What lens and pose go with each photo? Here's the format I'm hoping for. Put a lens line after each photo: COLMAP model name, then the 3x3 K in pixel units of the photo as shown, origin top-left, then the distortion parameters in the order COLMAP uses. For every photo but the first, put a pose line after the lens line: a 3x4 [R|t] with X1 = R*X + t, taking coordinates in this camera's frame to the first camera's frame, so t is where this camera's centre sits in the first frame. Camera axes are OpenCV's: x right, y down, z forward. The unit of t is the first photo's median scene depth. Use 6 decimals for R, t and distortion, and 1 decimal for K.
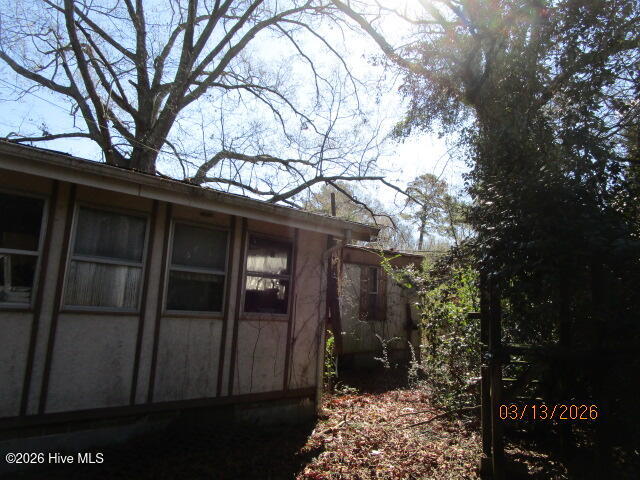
lens RADIAL K [[457.1, 0, 320.0], [0, 457.1, 240.0], [0, 0, 1]] dist [-0.026477, 0.012675]
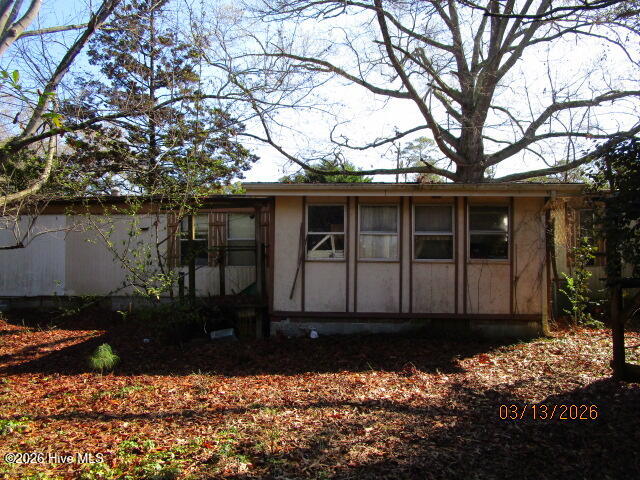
lens RADIAL K [[457.1, 0, 320.0], [0, 457.1, 240.0], [0, 0, 1]] dist [-0.026477, 0.012675]
pose [[0.687764, -0.070330, -0.722519, 0.586193], [0.135597, 0.990225, 0.032685, -0.015346], [0.713158, -0.120451, 0.690578, -0.361915]]
